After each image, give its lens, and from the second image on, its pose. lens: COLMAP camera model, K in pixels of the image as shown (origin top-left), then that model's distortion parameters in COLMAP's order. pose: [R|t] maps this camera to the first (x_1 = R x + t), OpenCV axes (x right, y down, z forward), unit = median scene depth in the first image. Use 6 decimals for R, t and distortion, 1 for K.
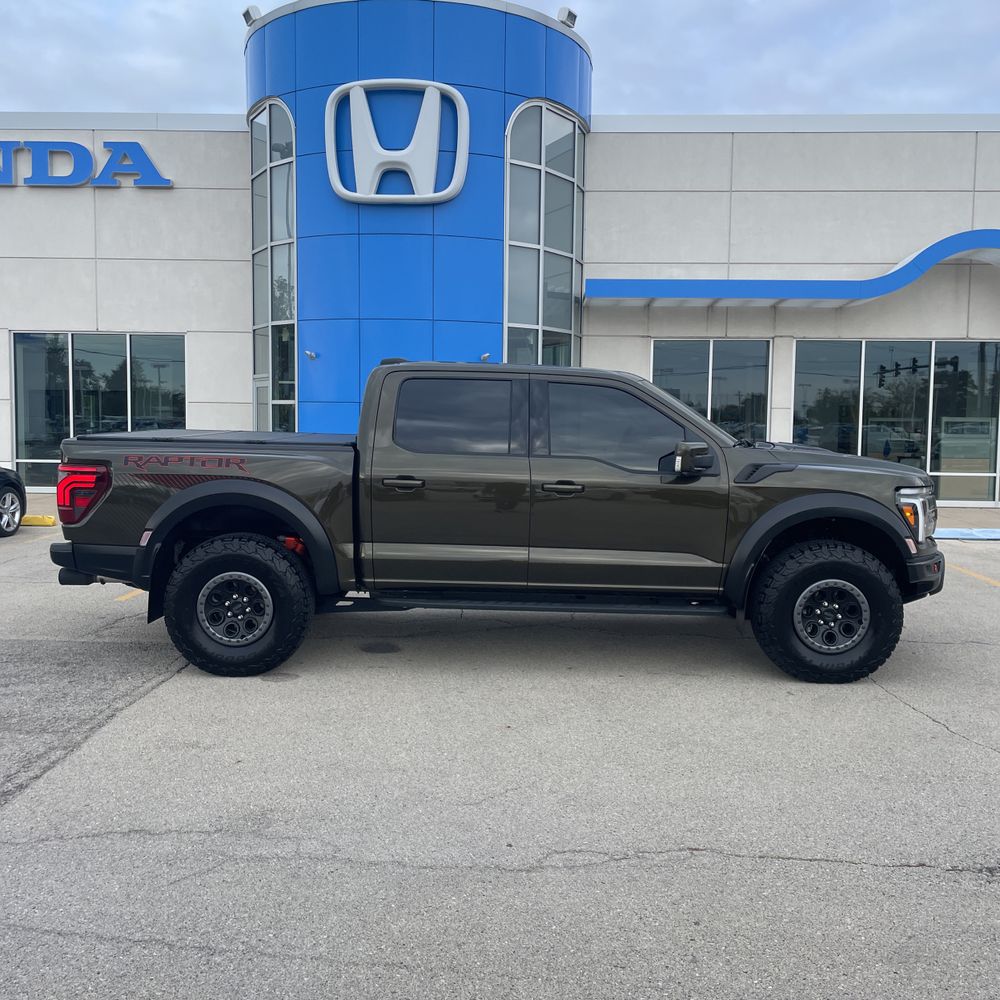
lens RADIAL K [[1002.7, 0, 492.9], [0, 1002.7, 464.3], [0, 0, 1]] dist [0.102739, -0.125826]
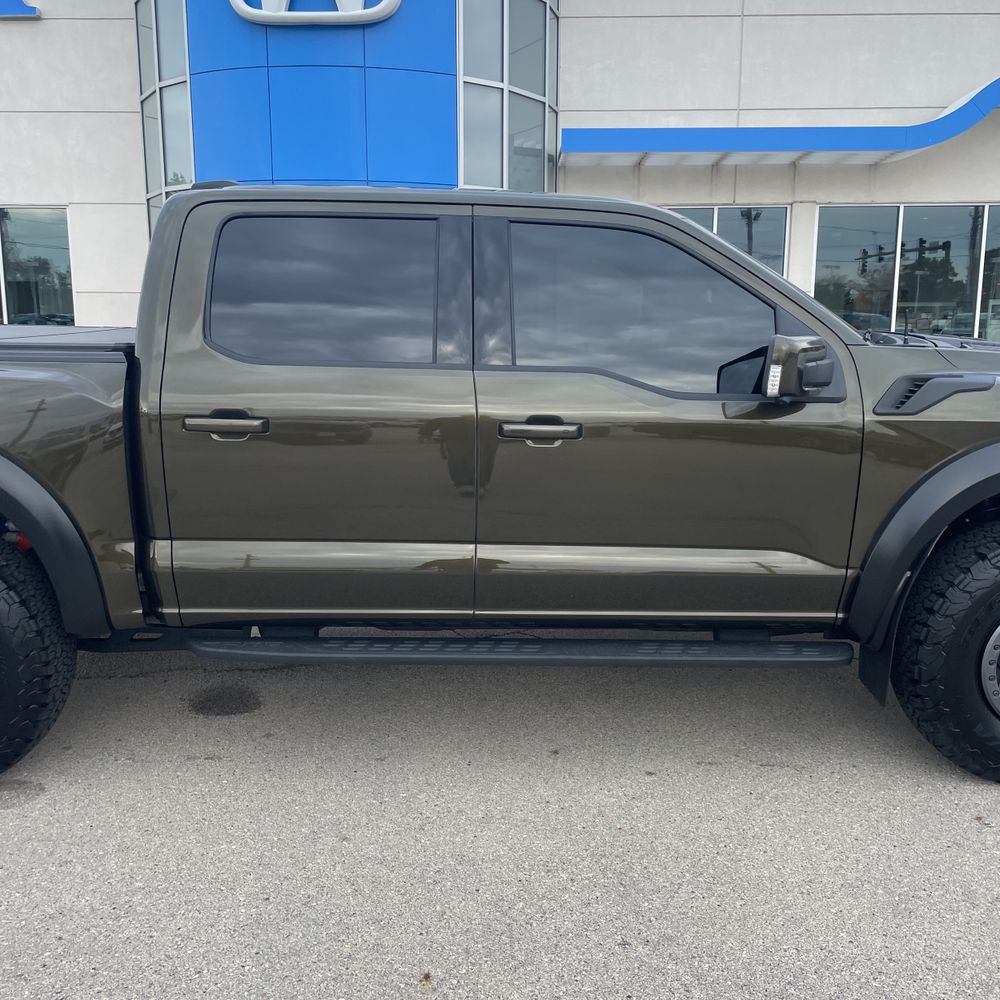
lens RADIAL K [[1002.7, 0, 492.9], [0, 1002.7, 464.3], [0, 0, 1]] dist [0.102739, -0.125826]
pose [[0.999488, -0.015869, 0.027786, 0.012561], [0.012910, 0.994536, 0.103593, -0.004966], [-0.029278, -0.103181, 0.994232, 0.197462]]
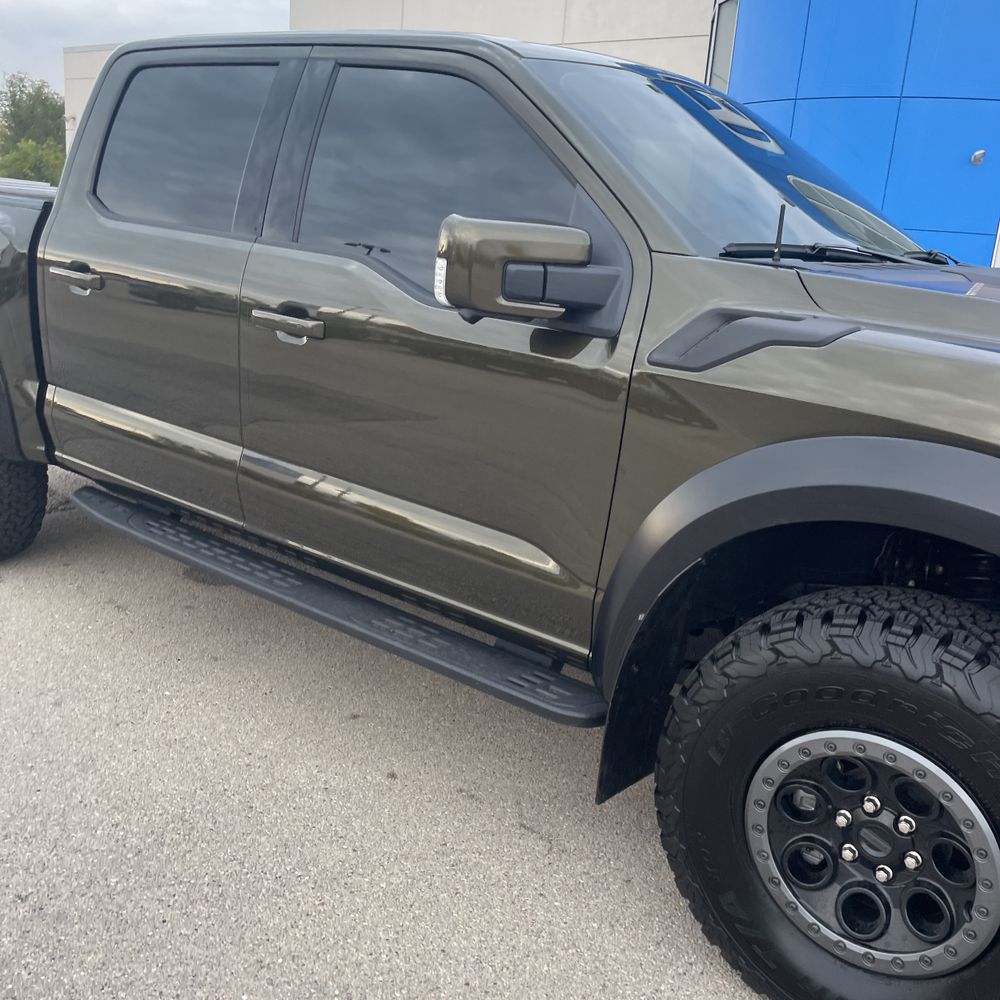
lens RADIAL K [[1027.6, 0, 490.8], [0, 1027.6, 479.5], [0, 0, 1]] dist [0.049013, -0.037570]
pose [[0.798624, 0.195591, -0.569160, 0.159345], [-0.097039, 0.975191, 0.198962, -0.002450], [0.593955, -0.103665, 0.797791, 0.282060]]
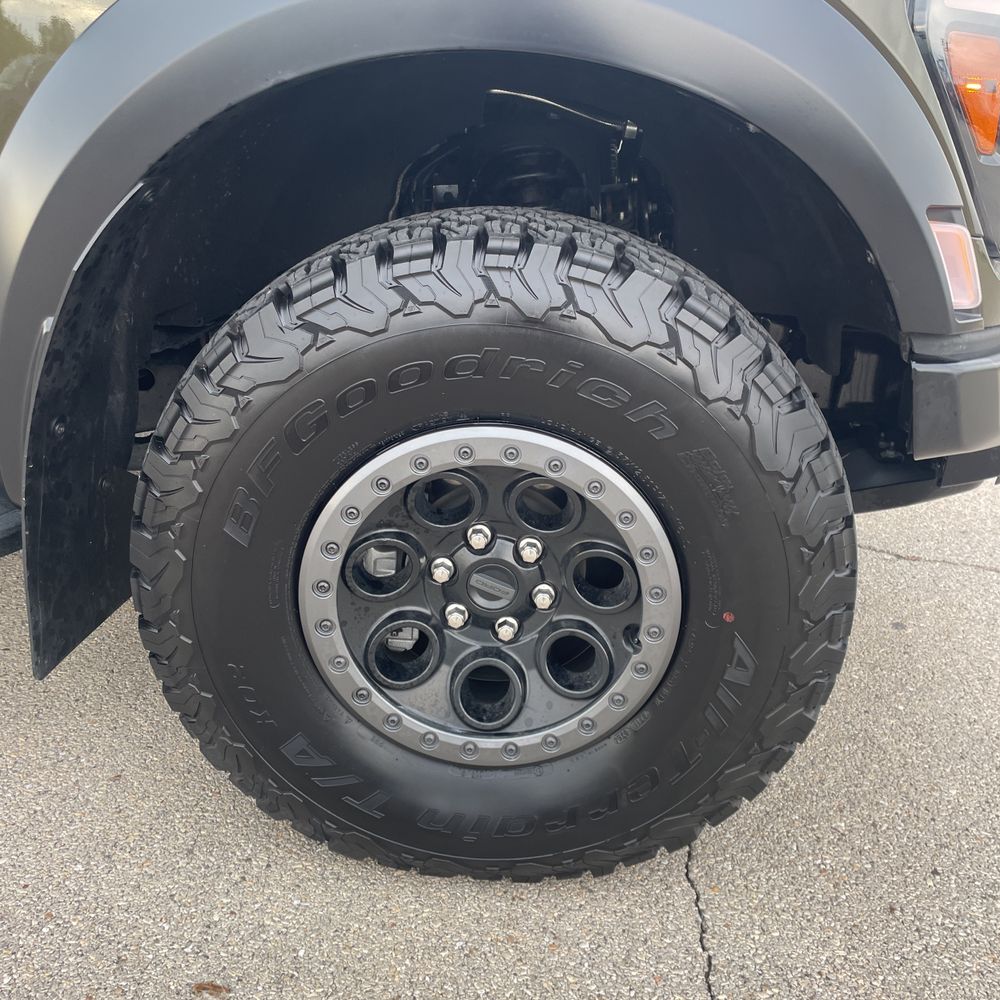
lens RADIAL K [[1009.8, 0, 501.0], [0, 1009.8, 472.4], [0, 0, 1]] dist [0.108273, -0.146526]
pose [[0.998172, 0.059112, -0.012551, 0.135141], [-0.052593, 0.952066, 0.301338, 0.026349], [0.029762, -0.300127, 0.953435, 0.328589]]
